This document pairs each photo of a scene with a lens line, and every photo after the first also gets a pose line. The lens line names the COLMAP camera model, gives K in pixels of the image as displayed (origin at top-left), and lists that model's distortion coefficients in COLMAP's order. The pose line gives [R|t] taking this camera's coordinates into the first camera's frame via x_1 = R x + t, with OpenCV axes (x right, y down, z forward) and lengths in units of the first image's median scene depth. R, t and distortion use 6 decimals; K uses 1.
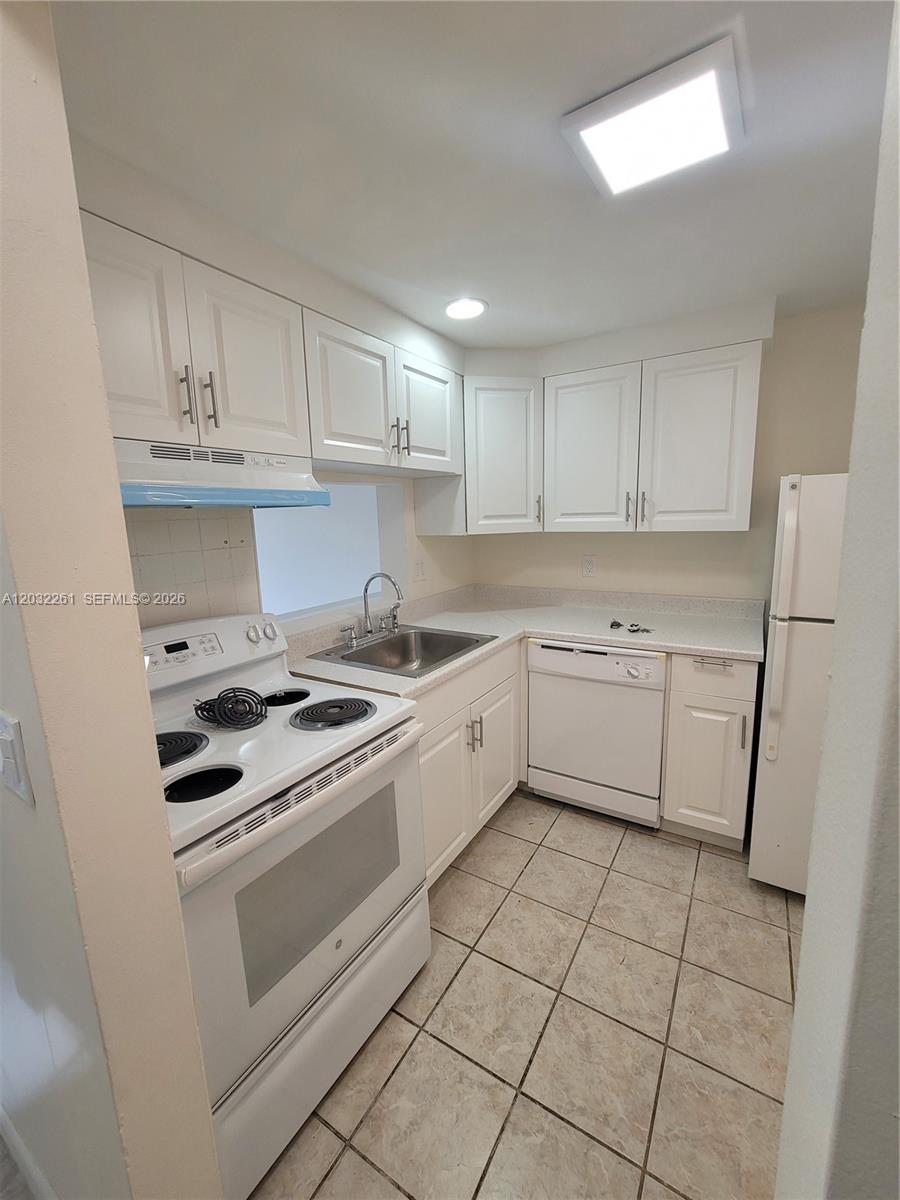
lens RADIAL K [[497.7, 0, 450.0], [0, 497.7, 600.0], [0, 0, 1]] dist [-0.000854, 0.001118]
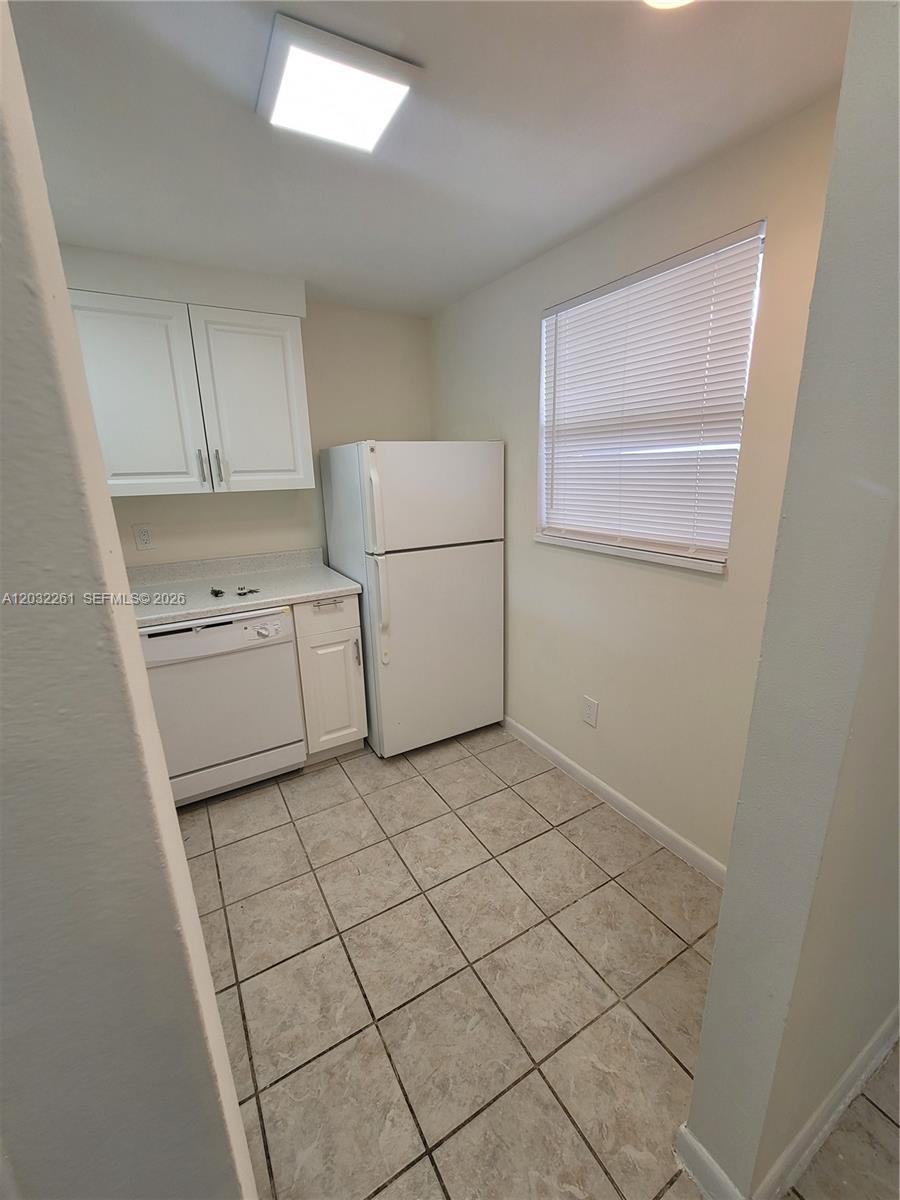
lens RADIAL K [[497.7, 0, 450.0], [0, 497.7, 600.0], [0, 0, 1]] dist [-0.000854, 0.001118]
pose [[0.463906, -0.213974, 0.859655, -0.348786], [0.161581, 0.974551, 0.155377, -0.015867], [-0.871024, 0.066824, 0.486675, 0.200882]]
